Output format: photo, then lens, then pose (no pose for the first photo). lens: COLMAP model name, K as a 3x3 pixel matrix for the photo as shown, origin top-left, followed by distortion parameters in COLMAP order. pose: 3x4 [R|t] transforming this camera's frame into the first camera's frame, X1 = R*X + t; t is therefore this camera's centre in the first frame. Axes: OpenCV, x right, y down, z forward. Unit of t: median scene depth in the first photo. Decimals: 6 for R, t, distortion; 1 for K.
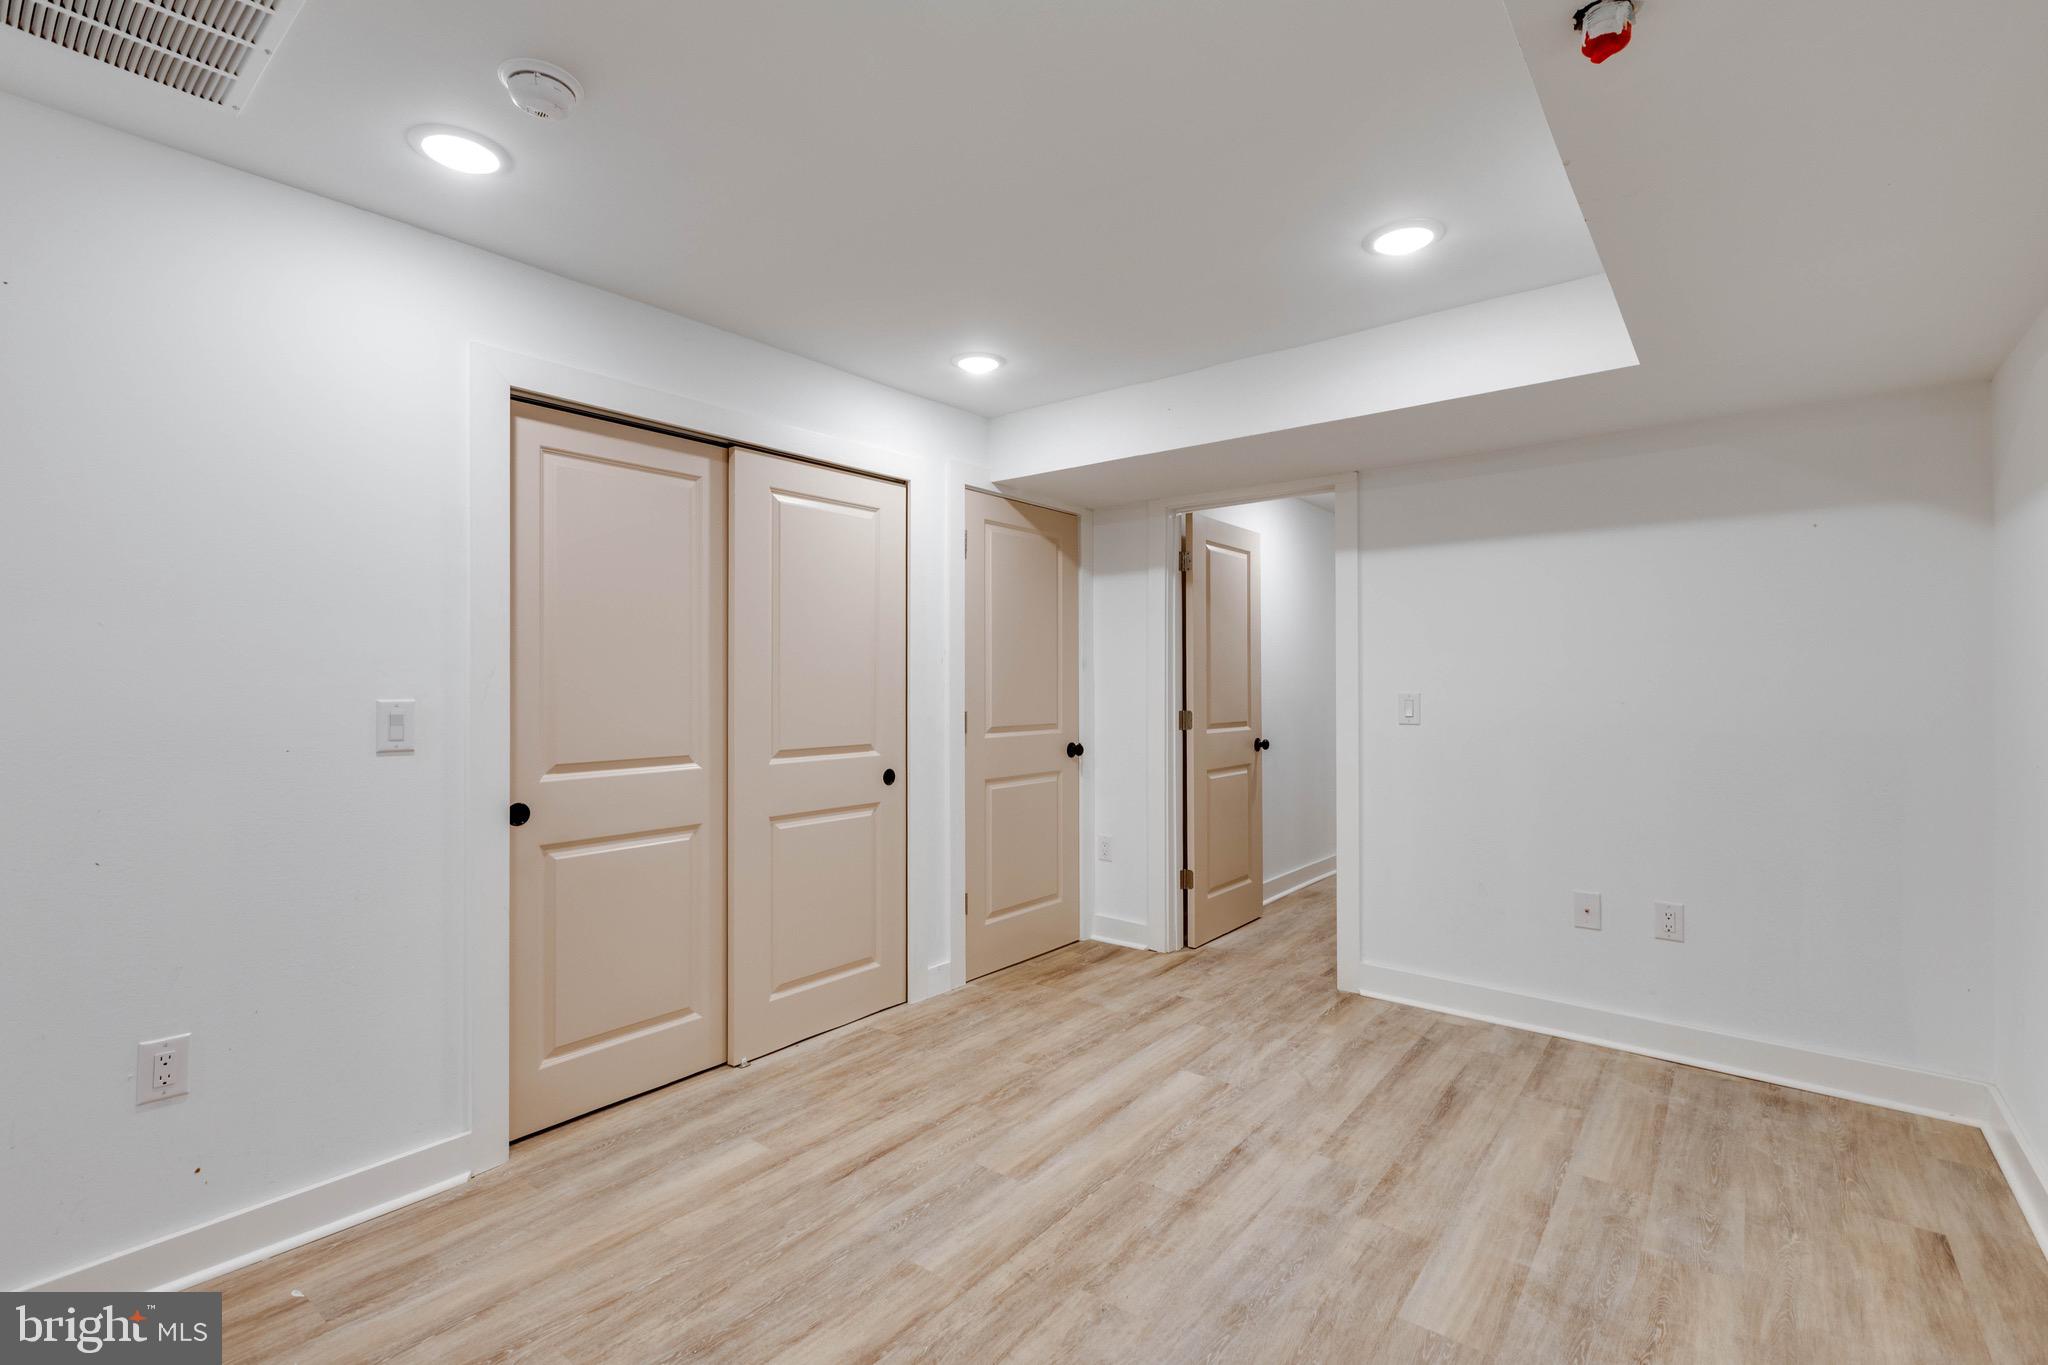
lens RADIAL K [[920.2, 0, 1024.0], [0, 920.2, 682.5], [0, 0, 1]] dist [-0.001442, -0.000255]
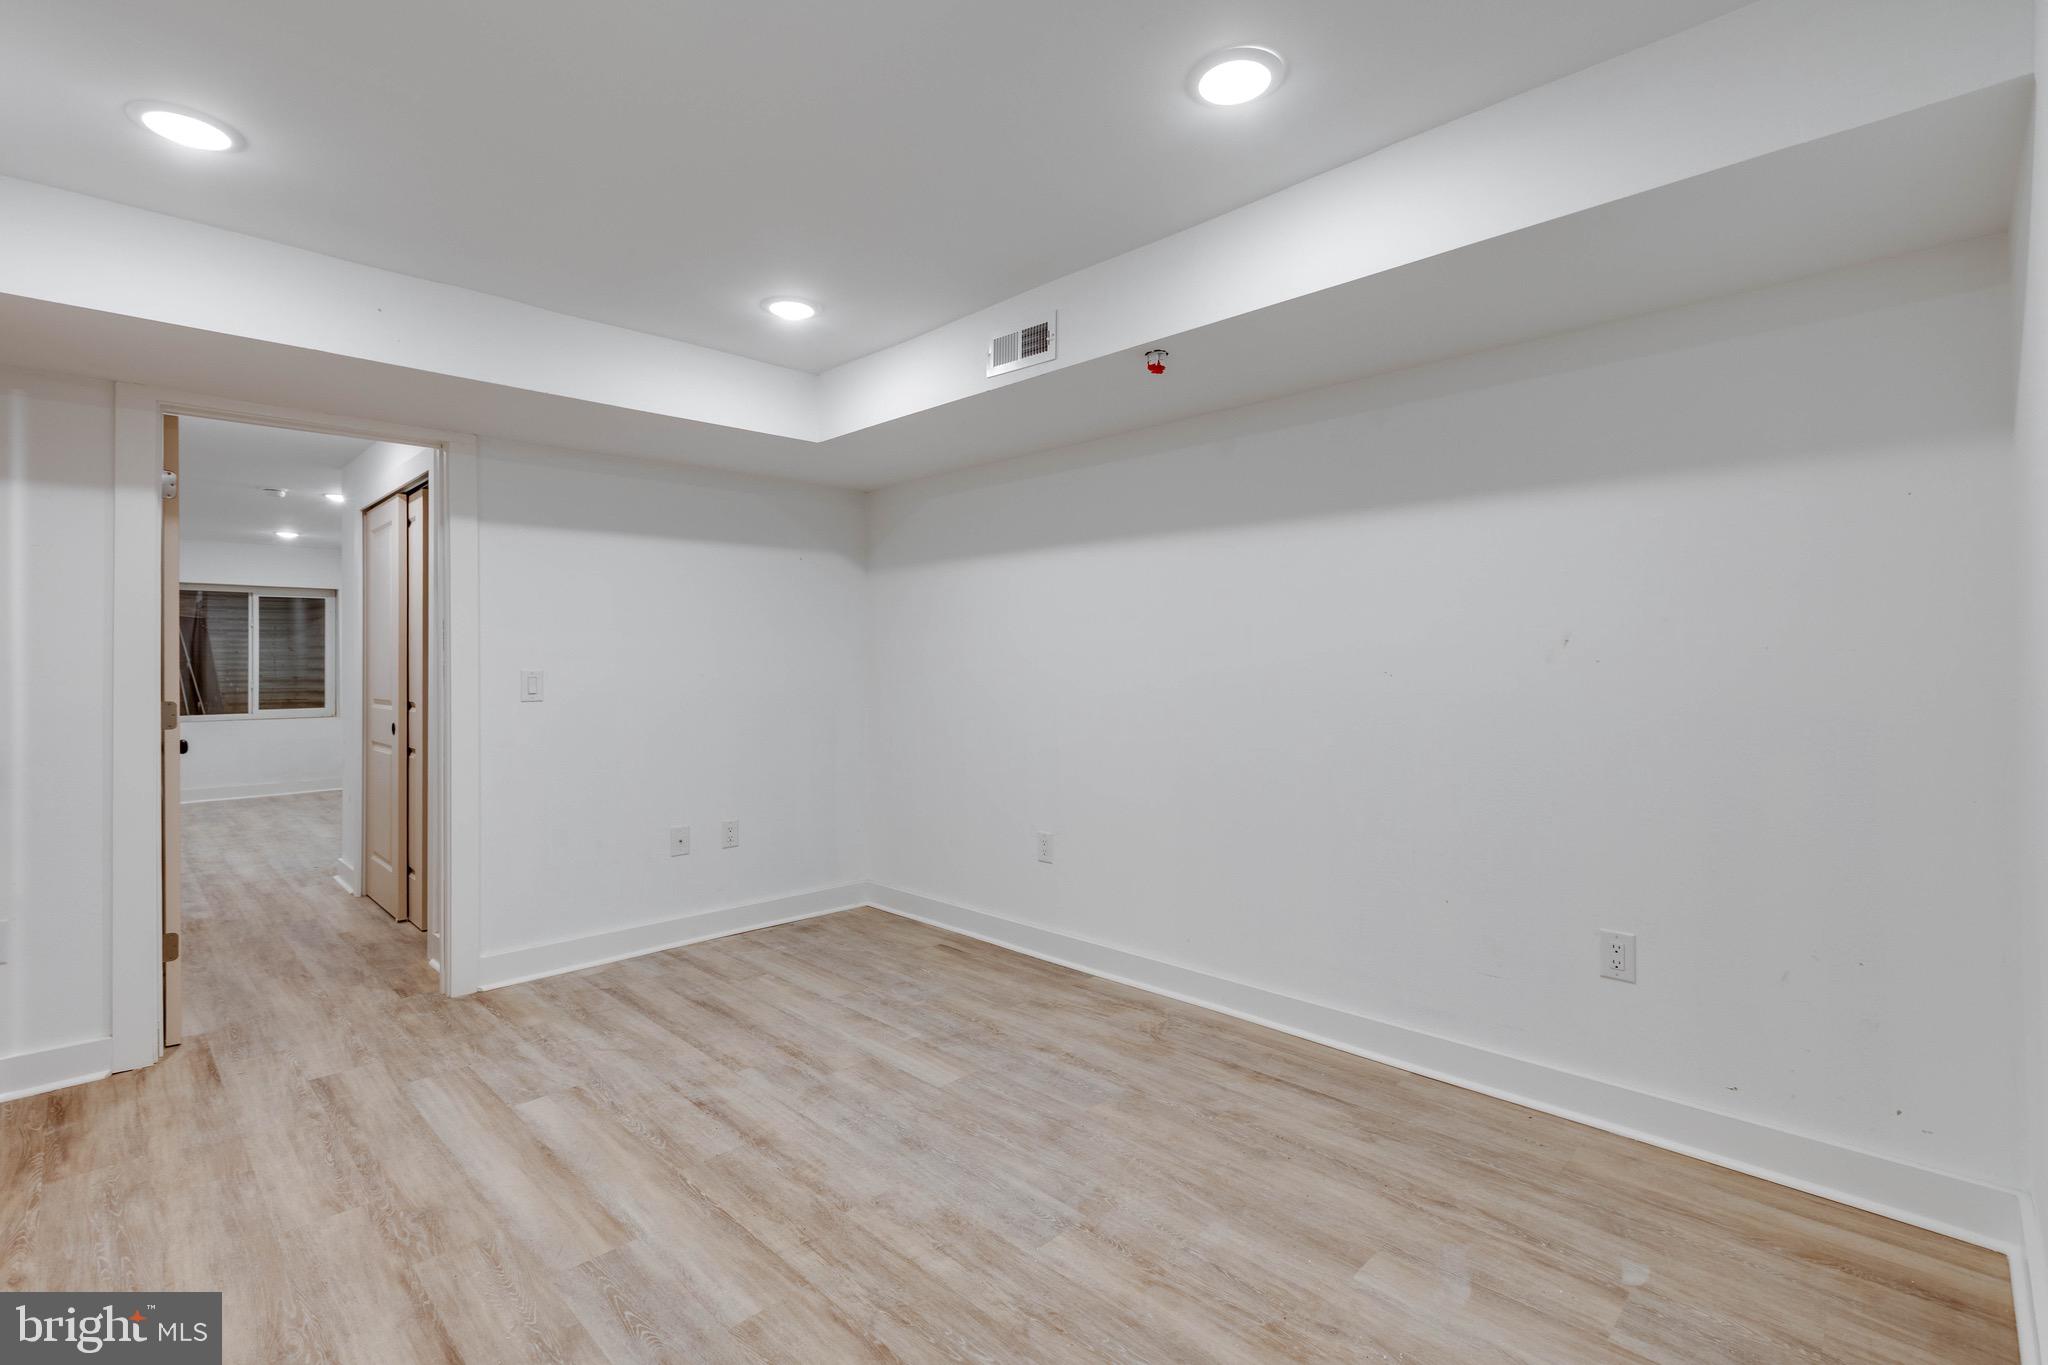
lens RADIAL K [[920.2, 0, 1024.0], [0, 920.2, 682.5], [0, 0, 1]] dist [-0.001442, -0.000255]
pose [[0.119920, -0.025658, 0.992452, -0.665485], [0.007036, 0.999663, 0.024995, 0.003462], [-0.992759, 0.003986, 0.120060, 0.444888]]
